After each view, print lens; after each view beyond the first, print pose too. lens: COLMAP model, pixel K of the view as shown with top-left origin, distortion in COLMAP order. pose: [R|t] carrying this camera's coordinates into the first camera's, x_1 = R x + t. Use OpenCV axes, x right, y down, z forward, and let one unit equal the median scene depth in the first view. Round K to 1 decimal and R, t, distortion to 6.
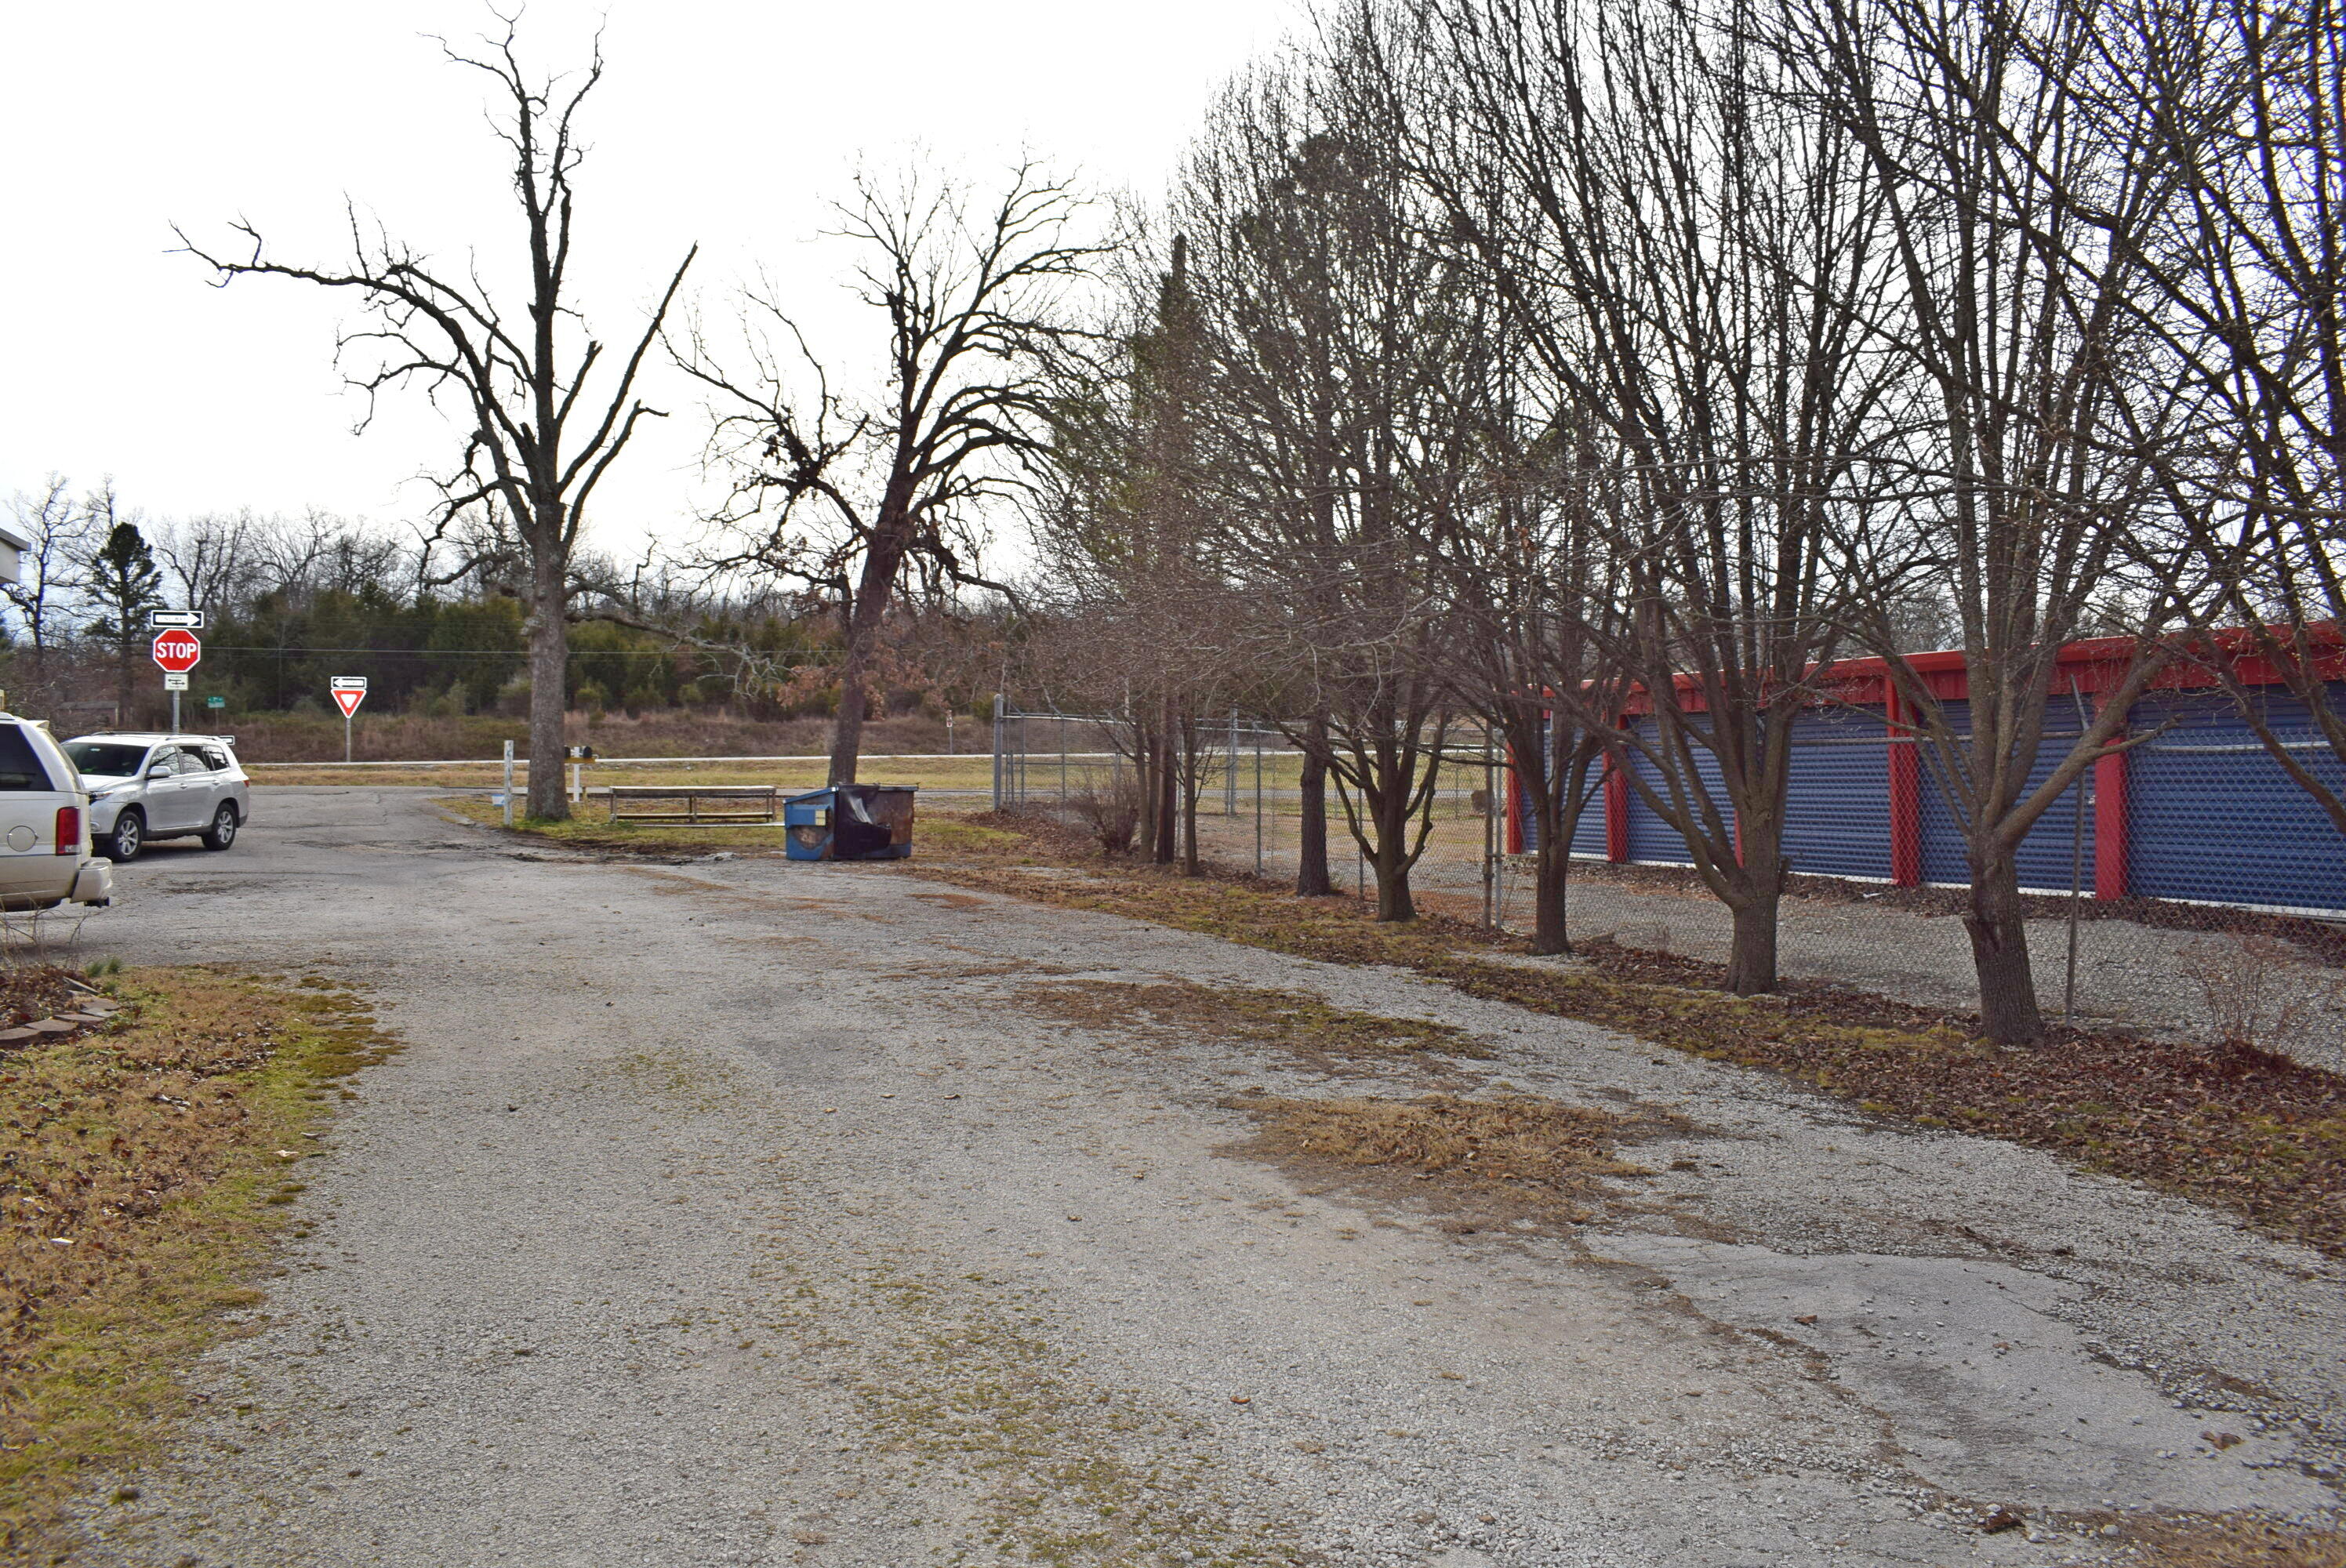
lens RADIAL K [[1798.1, 0, 1163.2], [0, 1798.1, 764.5], [0, 0, 1]] dist [-0.098866, 0.019071]
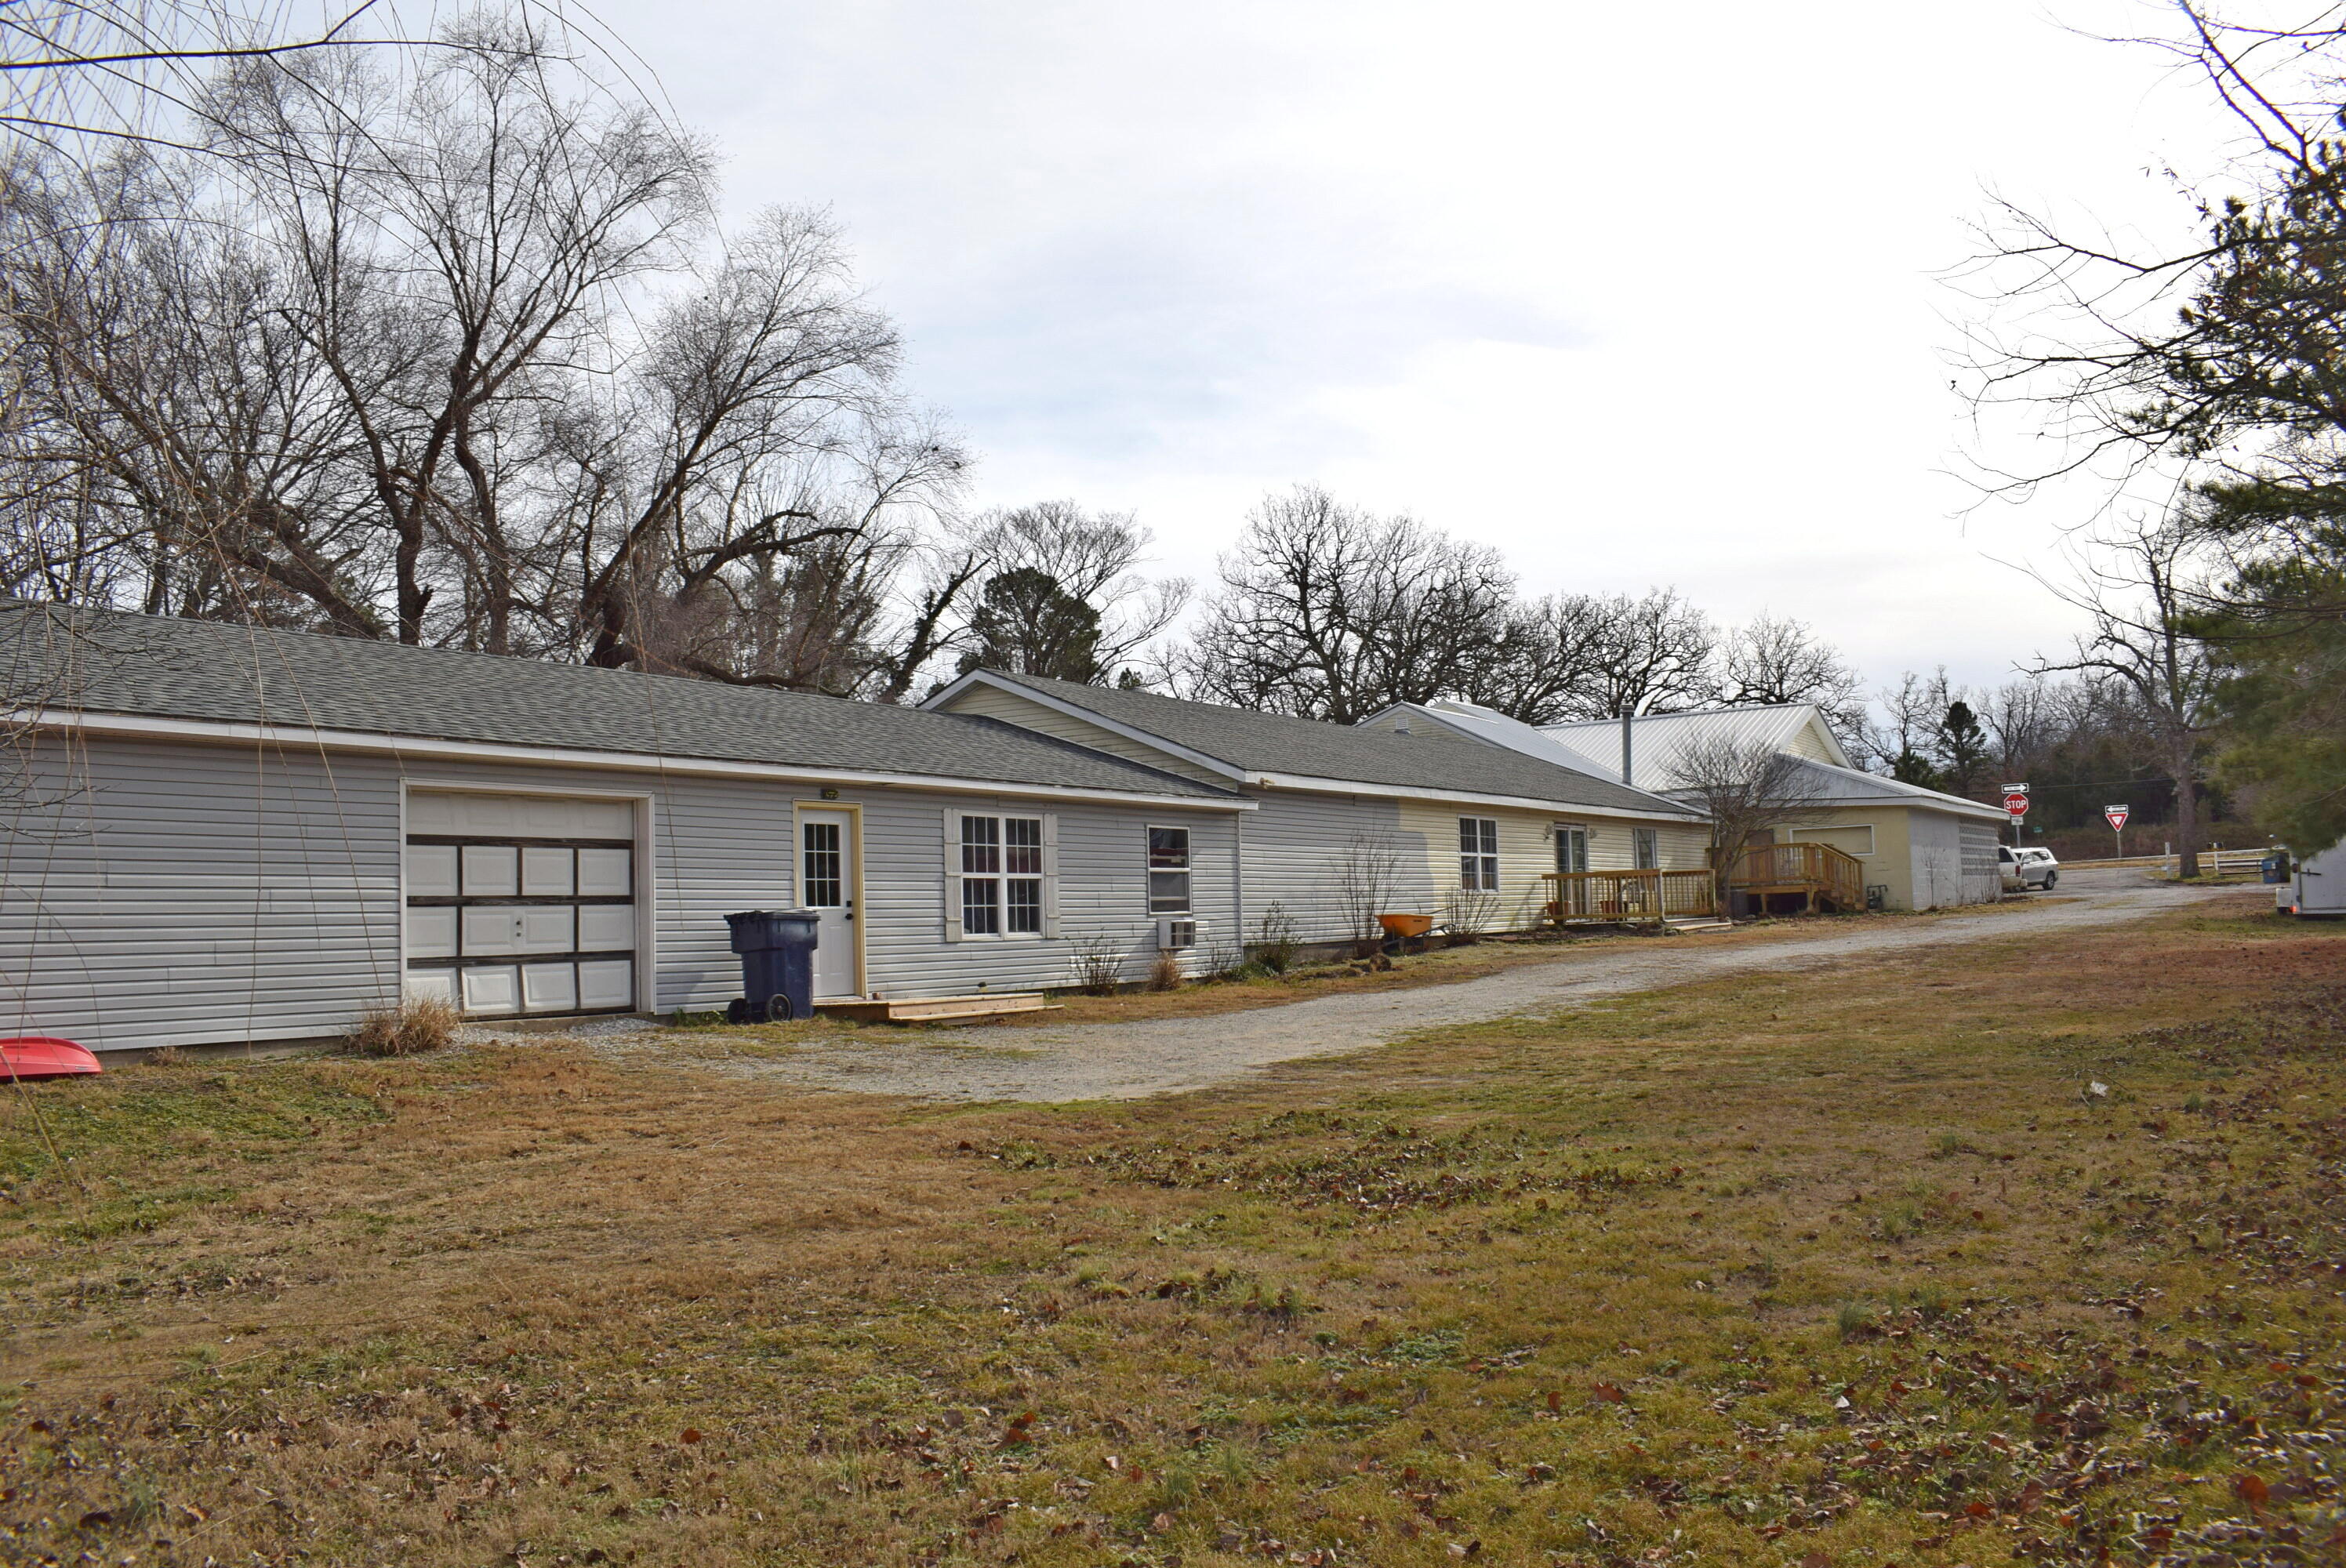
lens RADIAL K [[1798.1, 0, 1170.7], [0, 1798.1, 773.9], [0, 0, 1]] dist [-0.098866, 0.019071]
pose [[0.582108, -0.084033, -0.808758, 0.194894], [0.038304, 0.996375, -0.075958, 0.005473], [0.812209, 0.013237, 0.583216, -0.373722]]
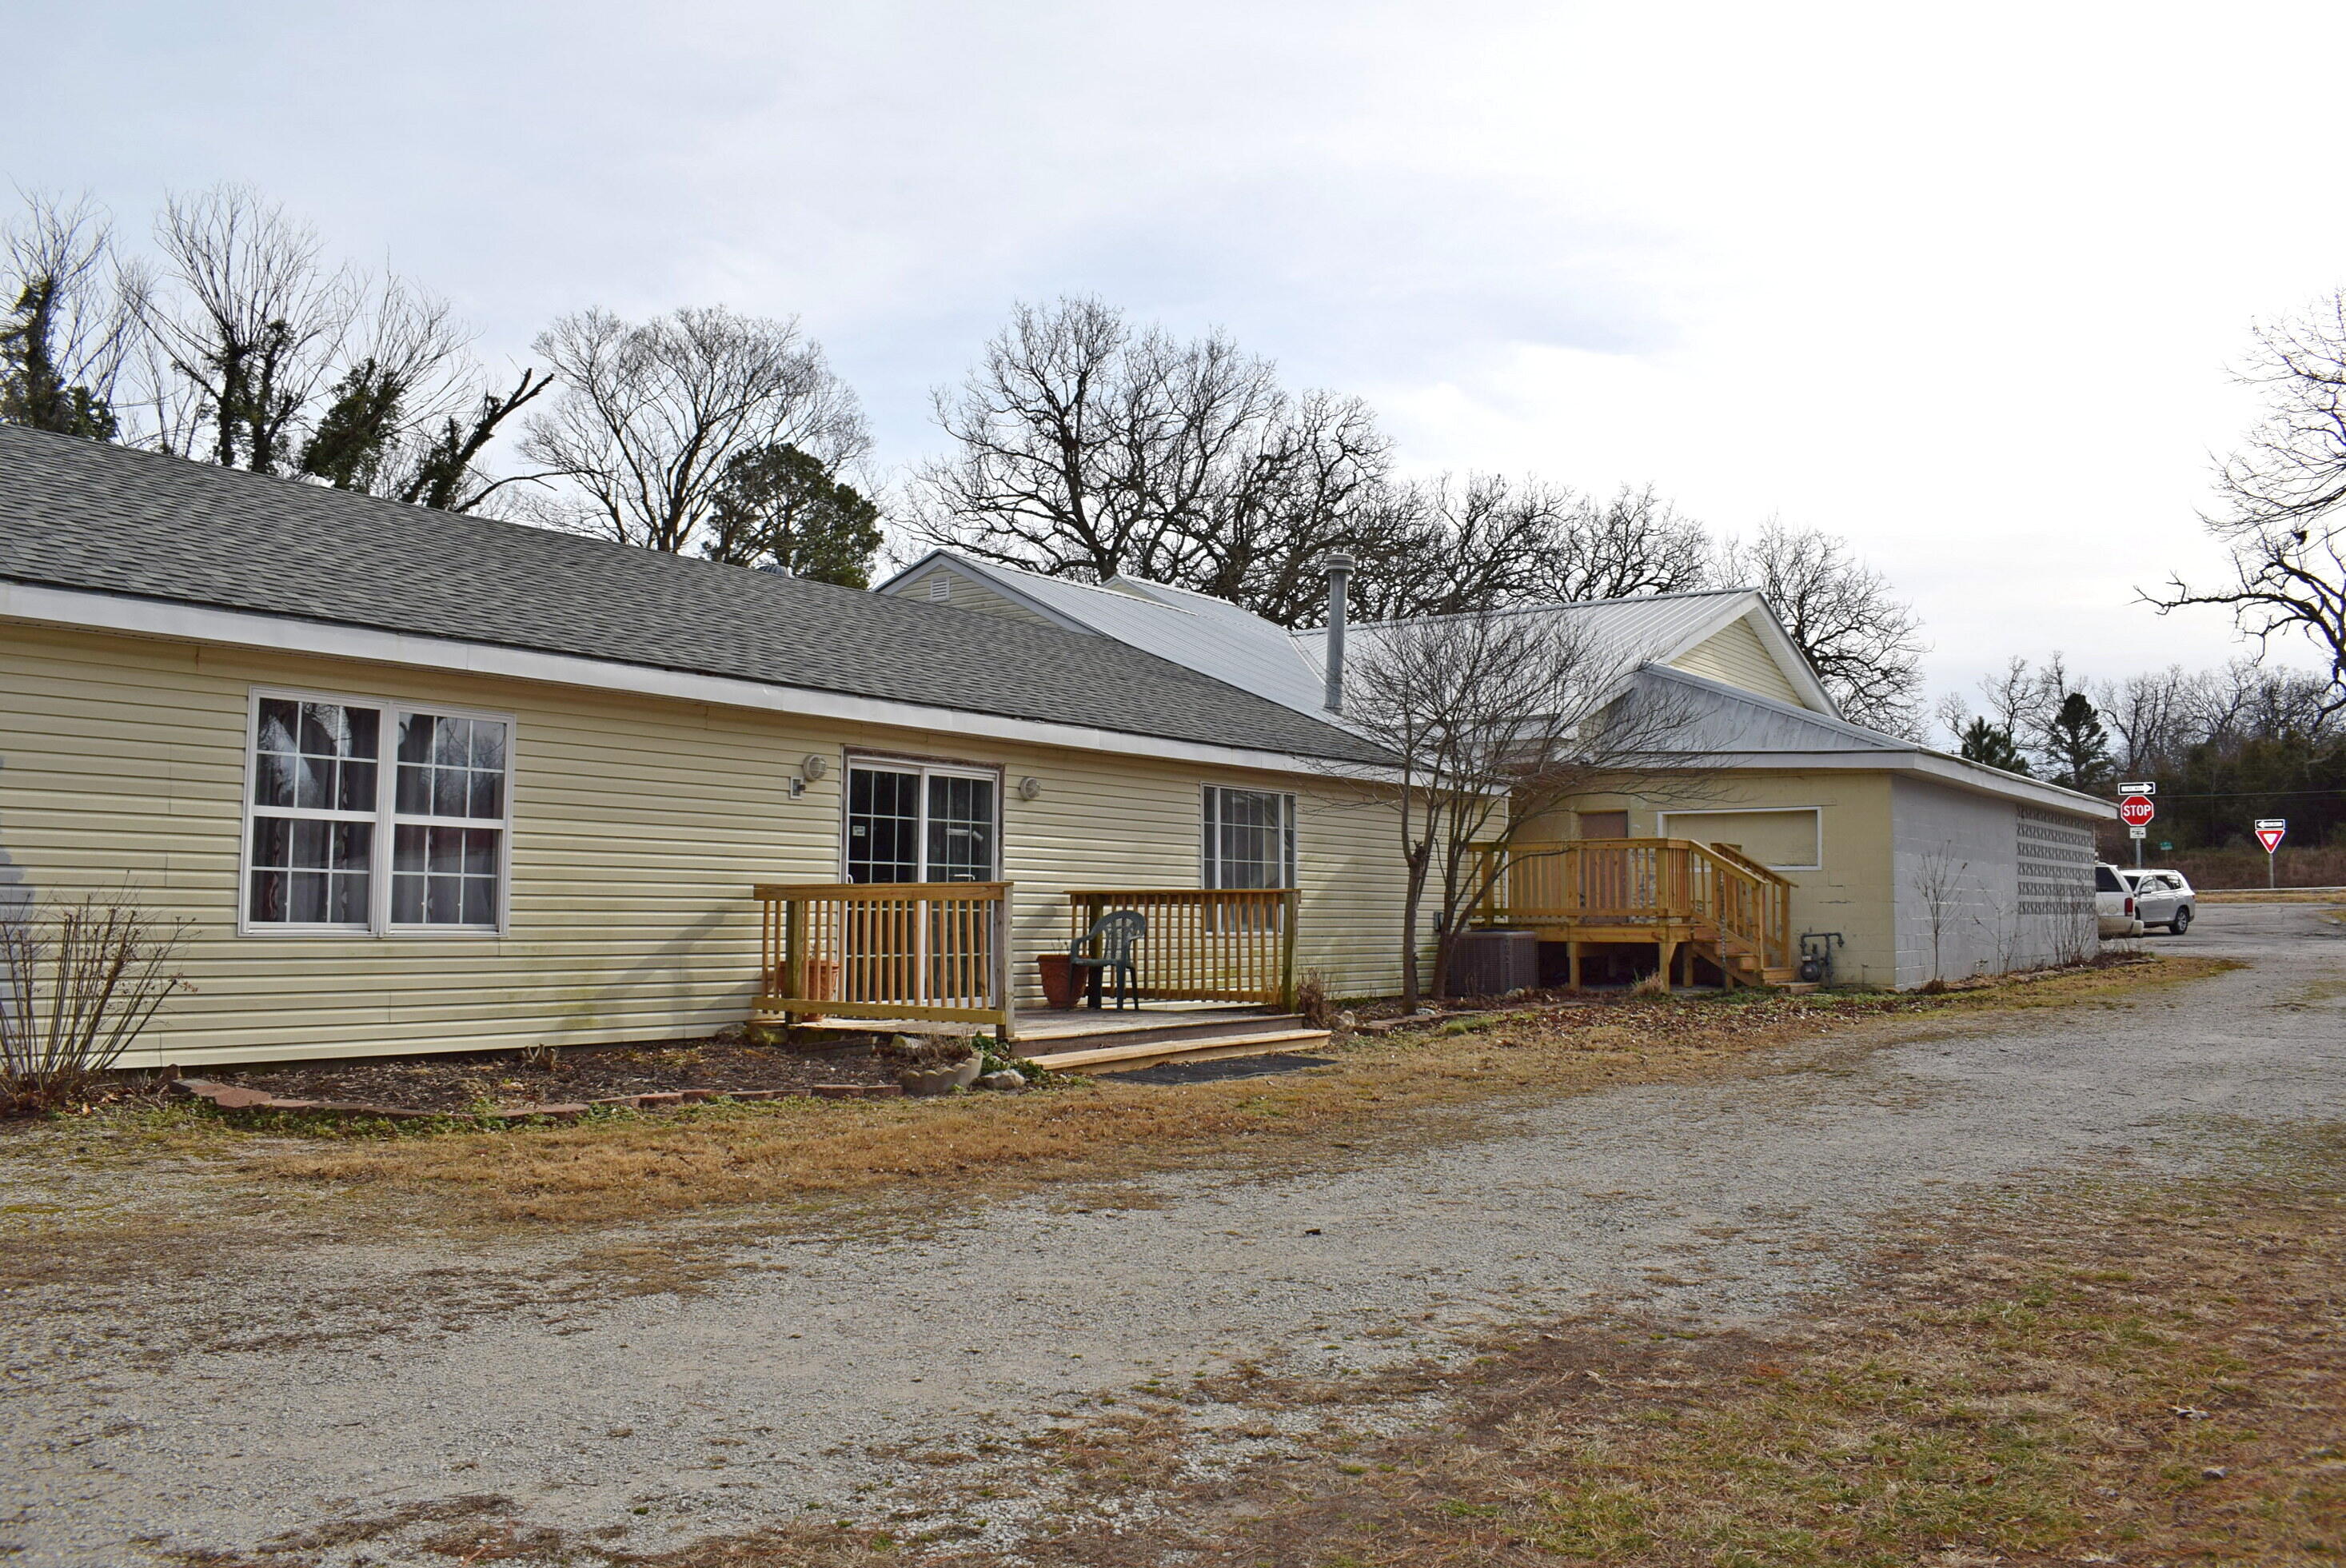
lens RADIAL K [[1798.2, 0, 1167.3], [0, 1798.2, 775.3], [0, 0, 1]] dist [-0.098866, 0.019071]
pose [[0.532736, -0.058670, -0.844245, 0.090332], [-0.000857, 0.997556, -0.069865, 0.002722], [0.846281, 0.037943, 0.531384, -0.177470]]
